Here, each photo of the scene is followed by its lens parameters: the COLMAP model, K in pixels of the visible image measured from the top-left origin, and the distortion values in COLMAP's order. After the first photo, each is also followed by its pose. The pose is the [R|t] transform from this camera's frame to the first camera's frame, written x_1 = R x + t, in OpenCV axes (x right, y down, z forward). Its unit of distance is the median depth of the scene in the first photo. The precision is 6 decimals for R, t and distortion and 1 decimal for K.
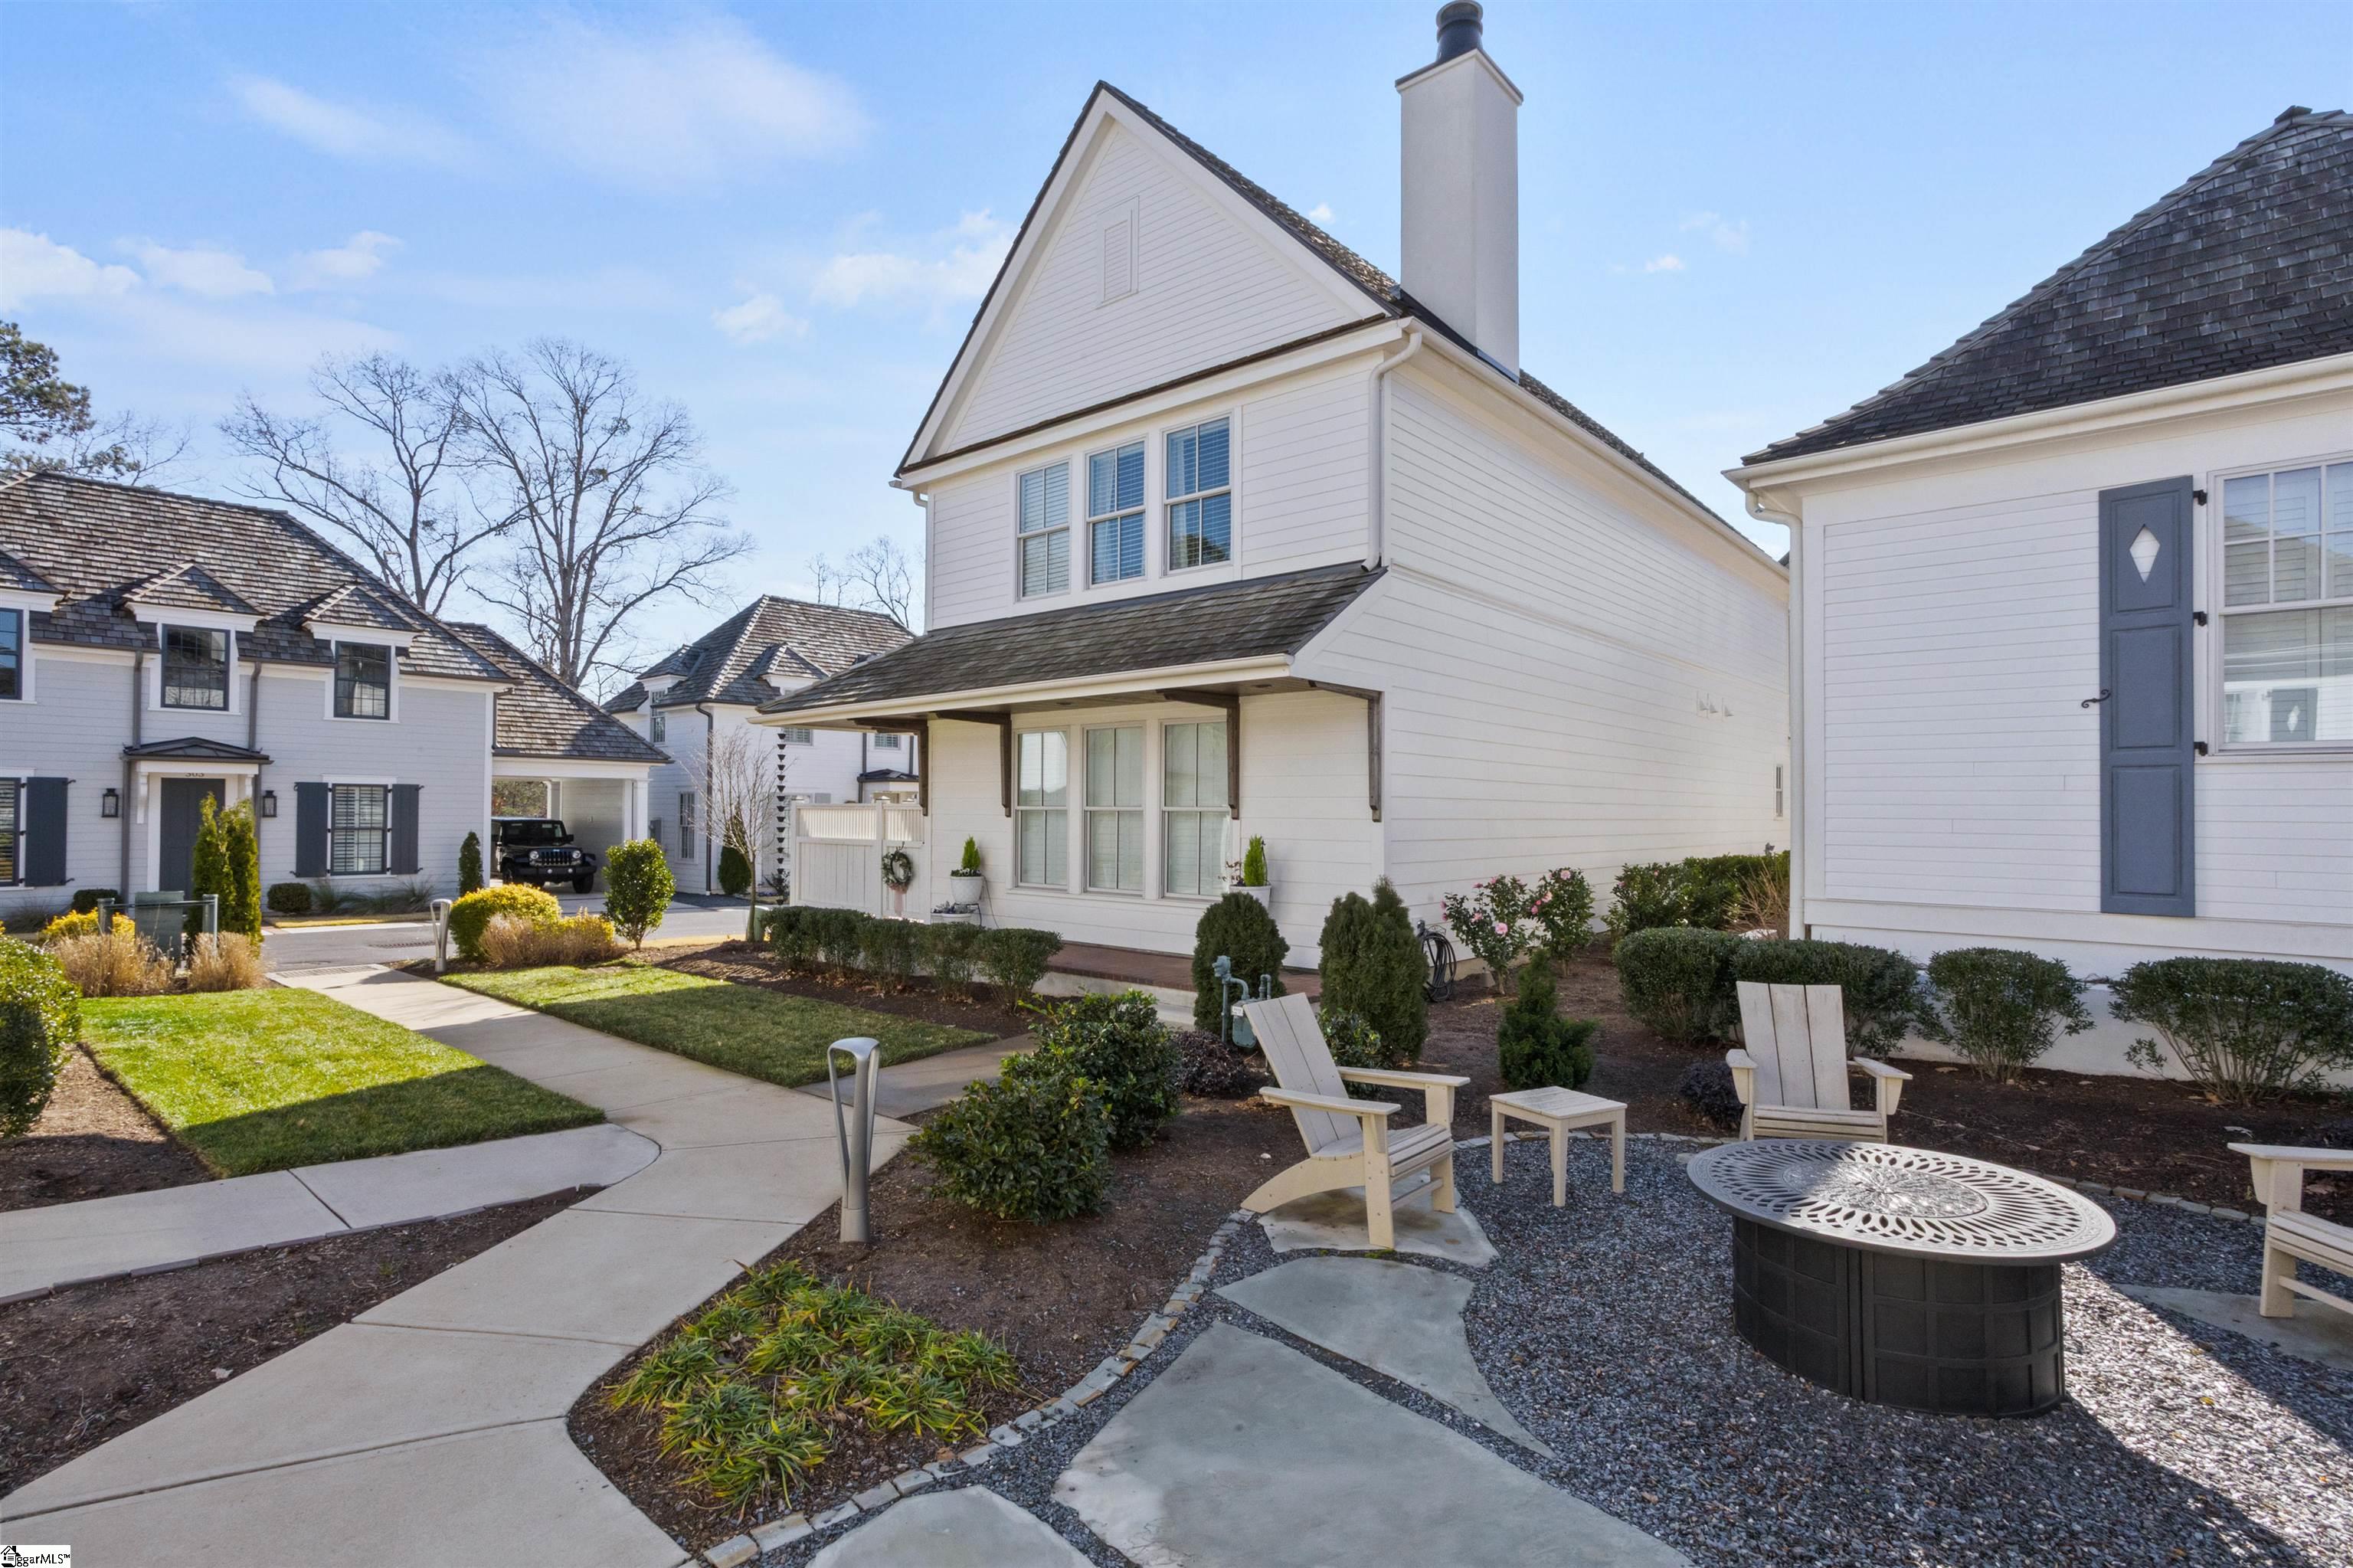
lens RADIAL K [[1136.8, 0, 1172.9], [0, 1136.8, 792.0], [0, 0, 1]] dist [-0.006158, -0.000443]
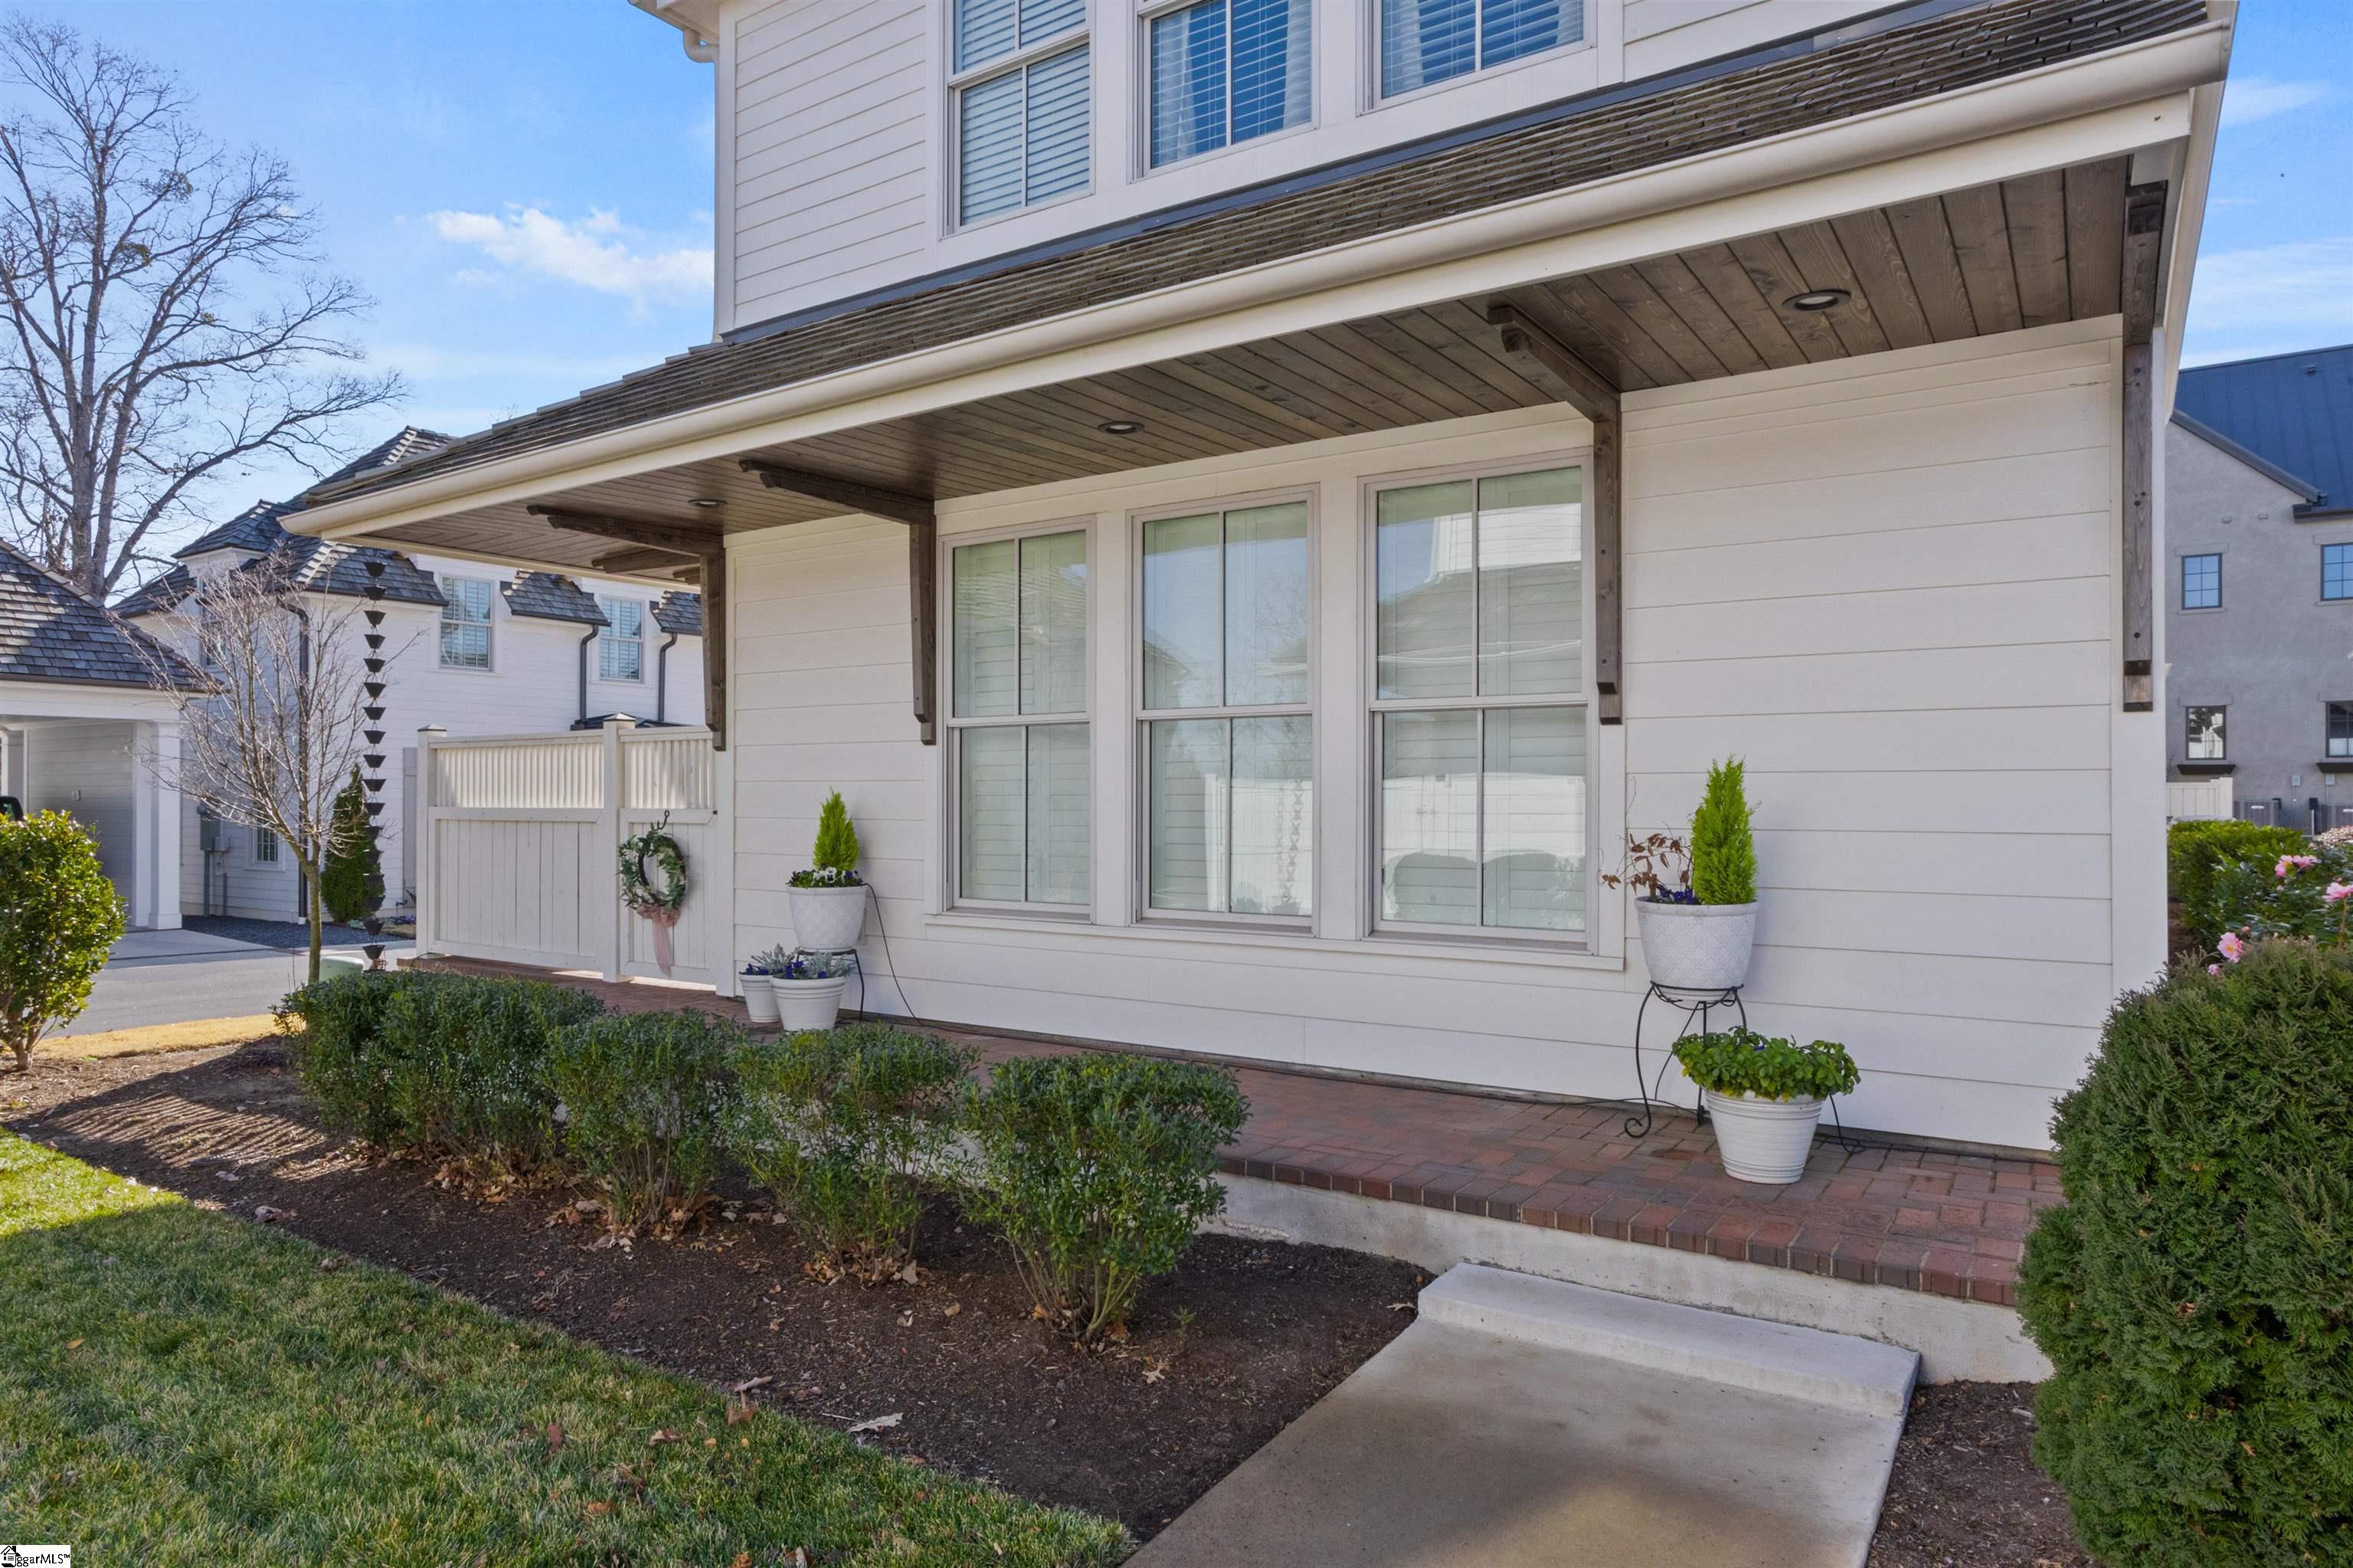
lens RADIAL K [[1410.8, 0, 1179.6], [0, 1410.8, 778.1], [0, 0, 1]] dist [0.006850, 0.007478]
pose [[0.991223, -0.004609, 0.132120, -0.057906], [0.004058, 0.999982, 0.004434, 0.015413], [-0.132138, -0.003859, 0.991224, 0.220346]]
